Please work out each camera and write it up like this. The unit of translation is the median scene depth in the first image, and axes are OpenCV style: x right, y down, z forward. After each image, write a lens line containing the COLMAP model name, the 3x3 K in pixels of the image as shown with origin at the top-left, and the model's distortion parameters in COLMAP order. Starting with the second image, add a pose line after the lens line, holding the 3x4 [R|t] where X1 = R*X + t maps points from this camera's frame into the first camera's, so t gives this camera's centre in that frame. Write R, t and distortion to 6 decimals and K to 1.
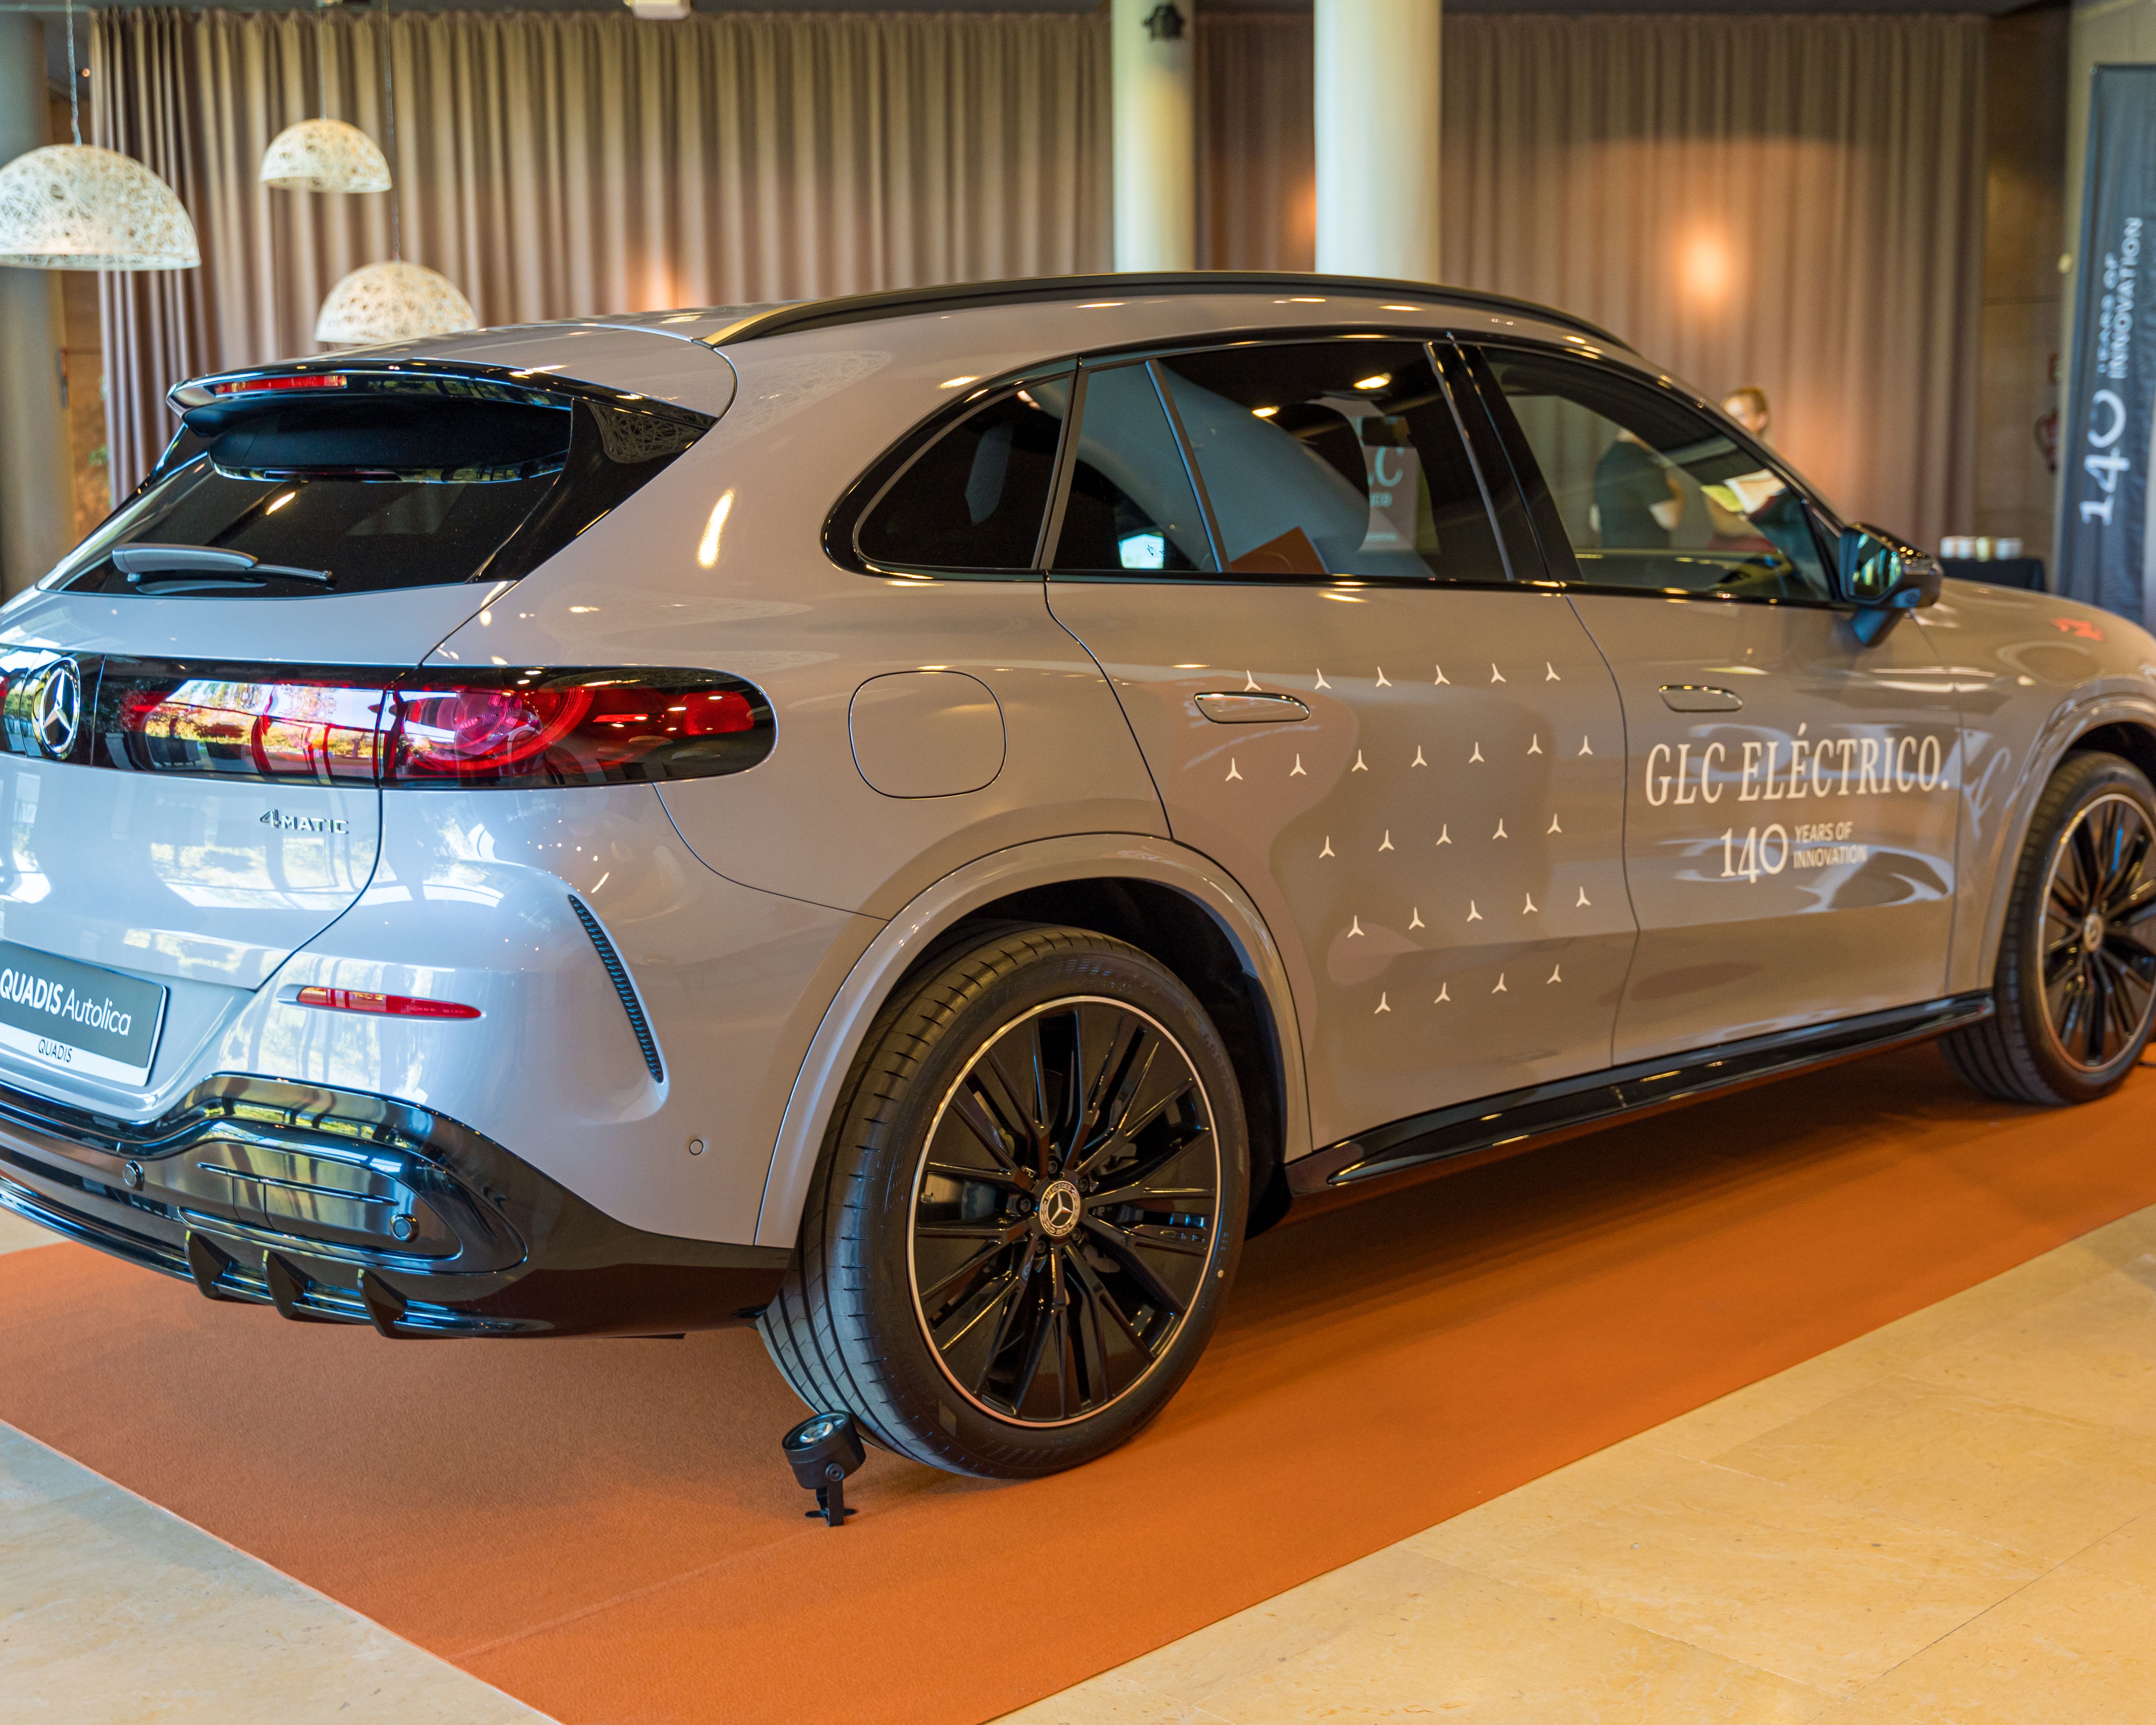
lens RADIAL K [[2563.4, 0, 1080.1], [0, 2563.4, 800.4], [0, 0, 1]] dist [-0.000809, 0.014526]
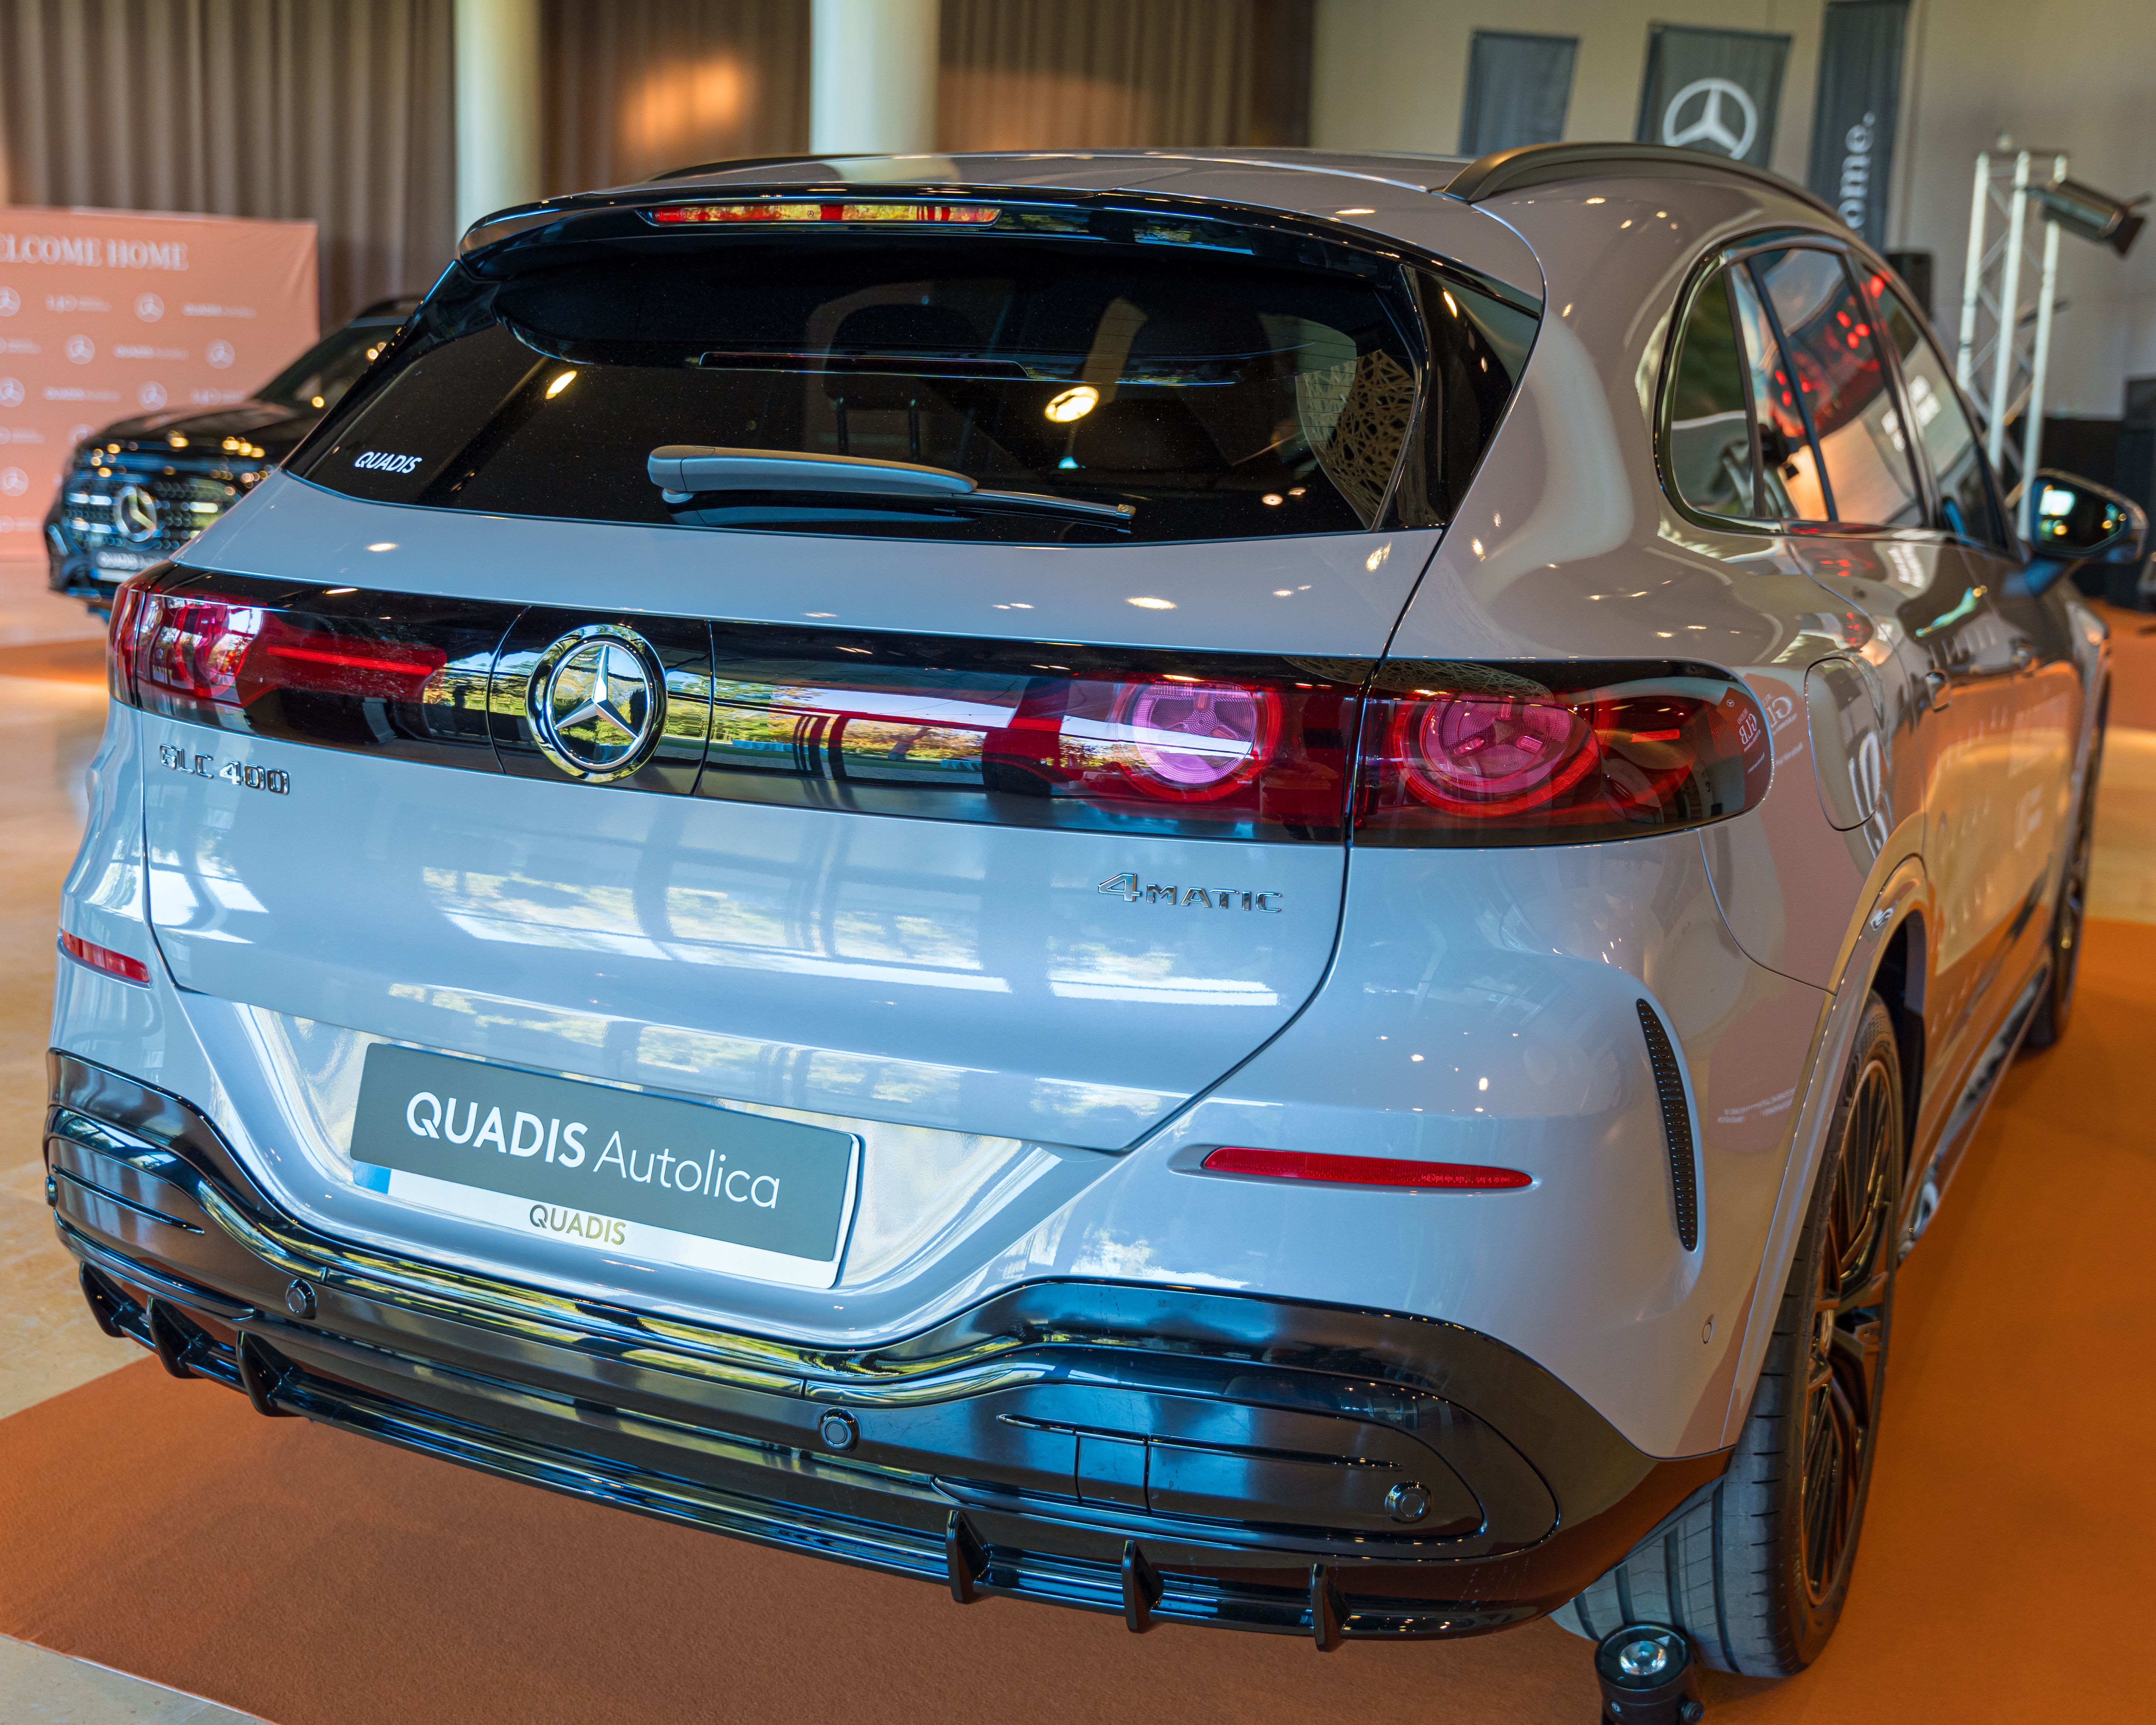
lens RADIAL K [[2450.9, 0, 1177.7], [0, 2450.9, 800.3], [0, 0, 1]] dist [0.003214, 0.001220]
pose [[0.946903, -0.006751, 0.321448, -0.442267], [-0.007095, 0.999097, 0.041883, -0.036046], [-0.321440, -0.041940, 0.946001, 0.357127]]
